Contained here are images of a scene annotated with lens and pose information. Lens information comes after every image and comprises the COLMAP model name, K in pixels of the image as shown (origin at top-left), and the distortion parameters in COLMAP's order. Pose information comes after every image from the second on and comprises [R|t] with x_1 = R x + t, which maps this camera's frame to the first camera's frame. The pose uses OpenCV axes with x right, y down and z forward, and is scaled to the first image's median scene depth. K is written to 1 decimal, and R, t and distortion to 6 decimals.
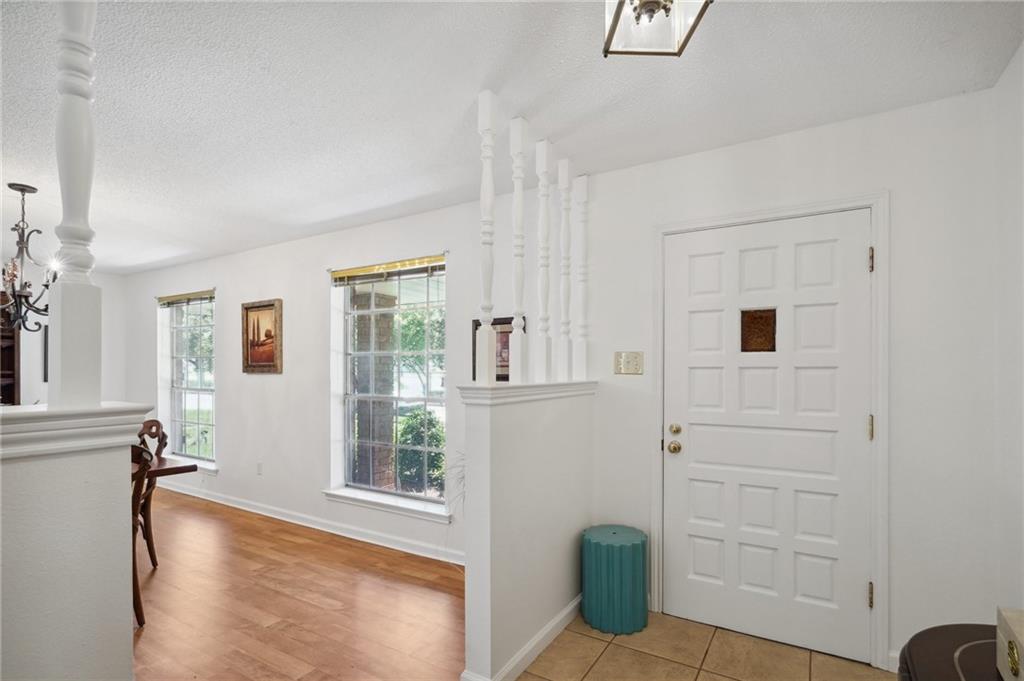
lens RADIAL K [[498.9, 0, 502.6], [0, 498.9, 363.6], [0, 0, 1]] dist [-0.002434, 0.001907]
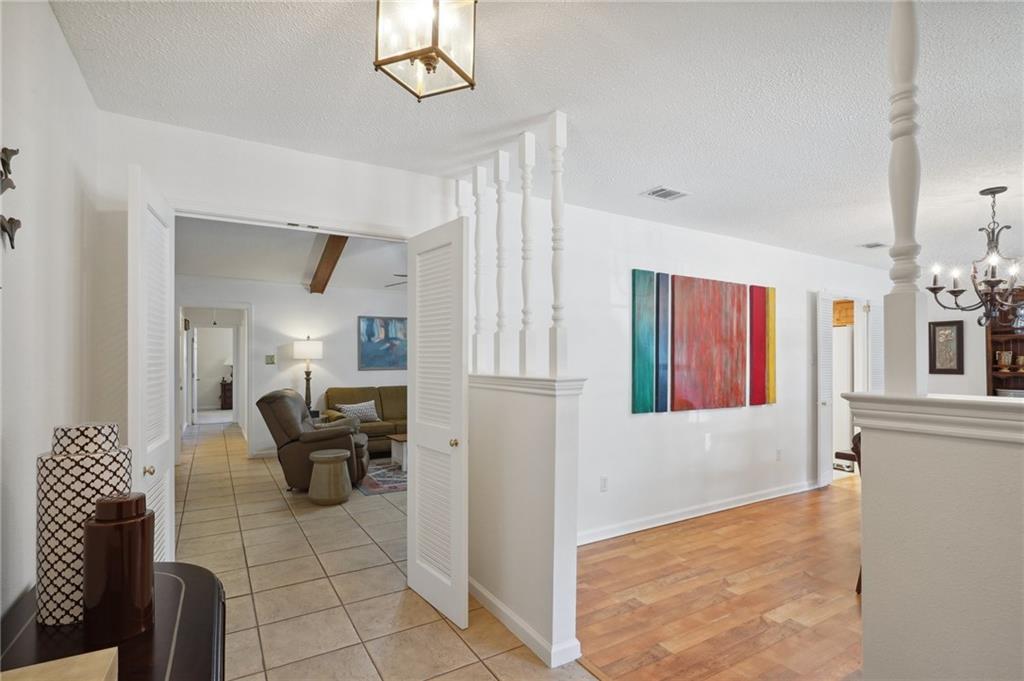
lens RADIAL K [[498.9, 0, 514.3], [0, 498.9, 356.1], [0, 0, 1]] dist [-0.002434, 0.001907]
pose [[-0.451683, -0.003912, -0.892170, 0.303674], [0.005687, 0.999957, -0.007264, -0.000482], [0.892161, -0.008355, -0.451641, 0.399129]]
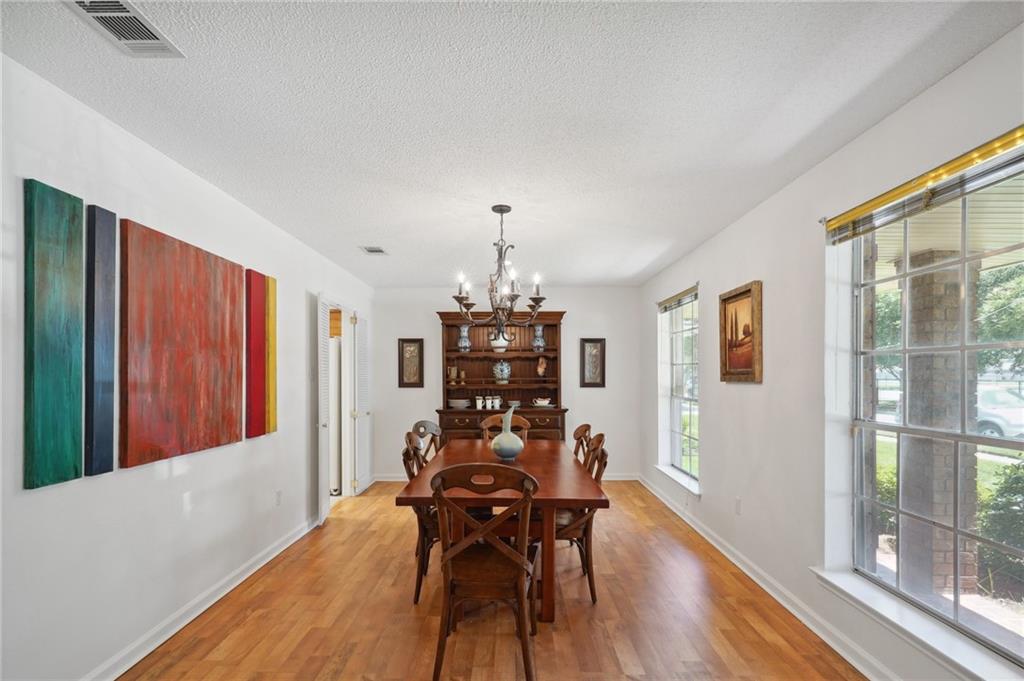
lens RADIAL K [[498.9, 0, 510.0], [0, 498.9, 375.3], [0, 0, 1]] dist [-0.002434, 0.001907]
pose [[0.527931, 0.002553, -0.849283, -0.021037], [0.004855, 0.999970, 0.006024, 0.001952], [0.849273, -0.007303, 0.527903, 0.308264]]
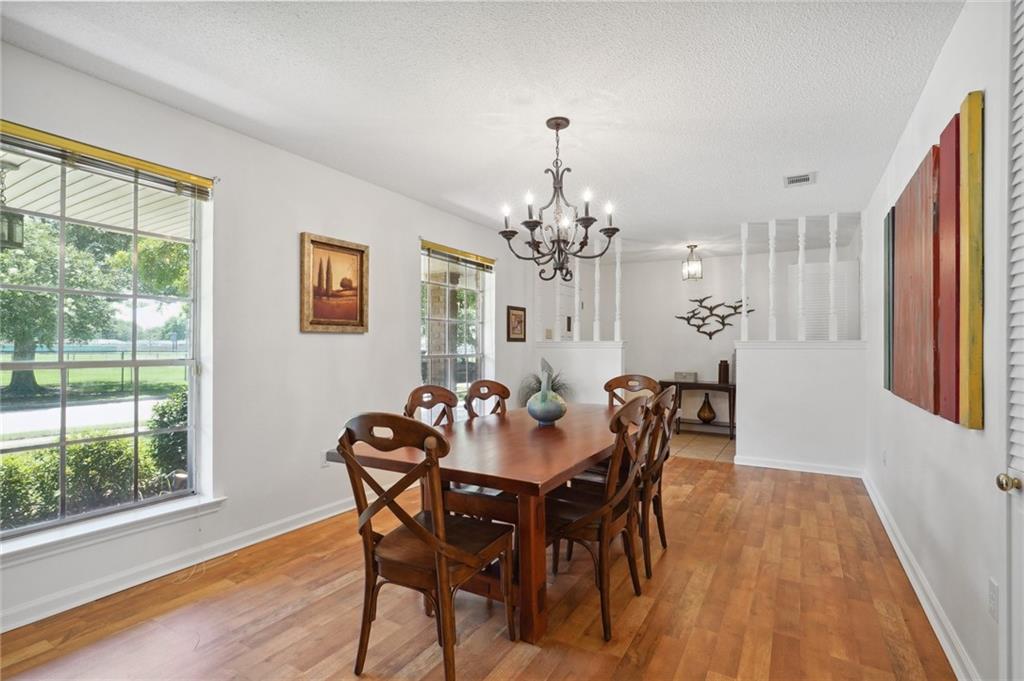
lens RADIAL K [[498.9, 0, 513.6], [0, 498.9, 341.1], [0, 0, 1]] dist [-0.002434, 0.001907]
pose [[-0.030640, 0.014187, 0.999430, -1.303395], [-0.011952, 0.999823, -0.014559, 0.041573], [-0.999459, -0.012391, -0.030465, 0.771897]]
